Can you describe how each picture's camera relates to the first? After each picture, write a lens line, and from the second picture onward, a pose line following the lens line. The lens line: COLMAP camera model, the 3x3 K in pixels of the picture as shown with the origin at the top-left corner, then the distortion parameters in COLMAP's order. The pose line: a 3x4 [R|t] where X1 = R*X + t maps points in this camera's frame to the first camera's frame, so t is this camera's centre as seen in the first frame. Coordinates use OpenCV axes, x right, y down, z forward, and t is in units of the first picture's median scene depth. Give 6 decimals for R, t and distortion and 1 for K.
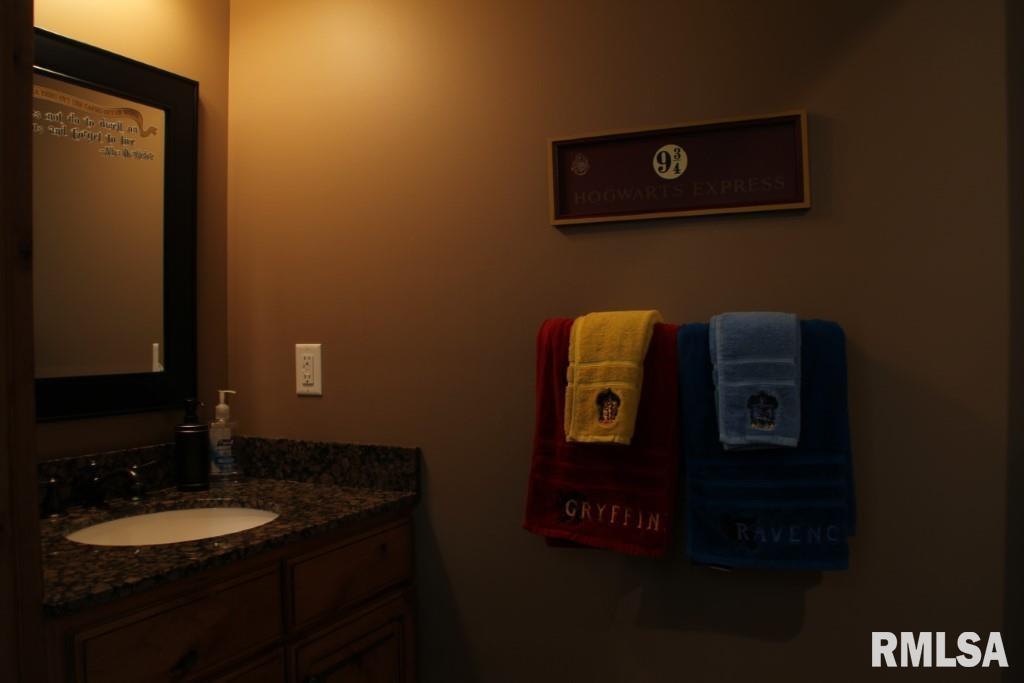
lens RADIAL K [[862.1, 0, 512.0], [0, 862.1, 341.5], [0, 0, 1]] dist [-0.150271, 0.114479]
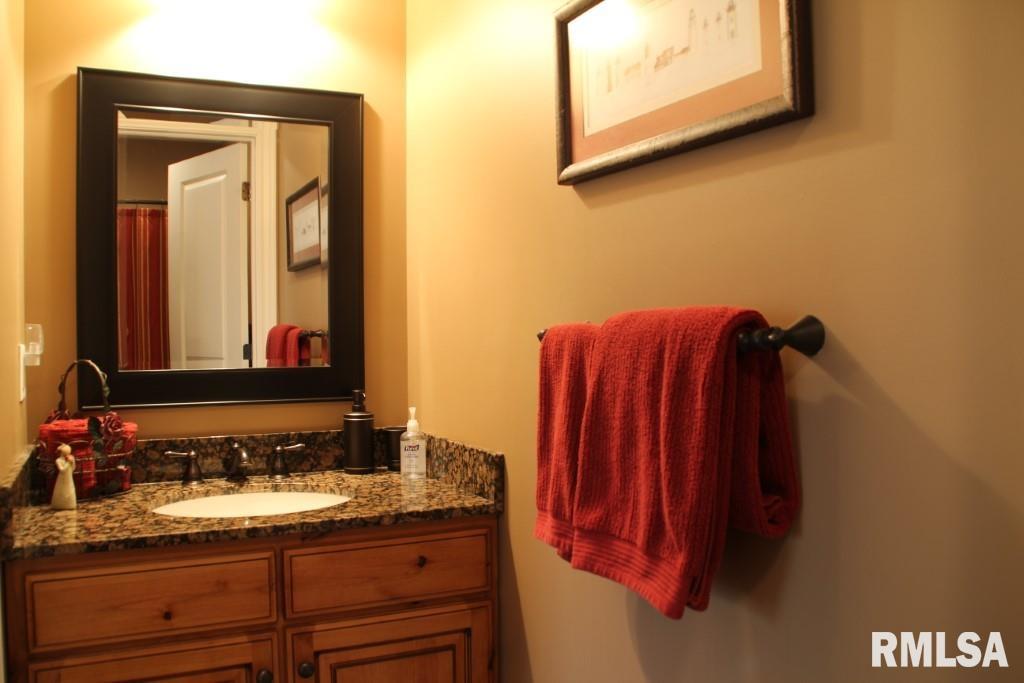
lens RADIAL K [[862.1, 0, 512.0], [0, 862.1, 341.5], [0, 0, 1]] dist [-0.150271, 0.114479]
pose [[0.676085, -0.016267, -0.736644, 0.572920], [0.037502, 0.999220, 0.012353, 0.000421], [0.735869, -0.035977, 0.676168, 0.415360]]
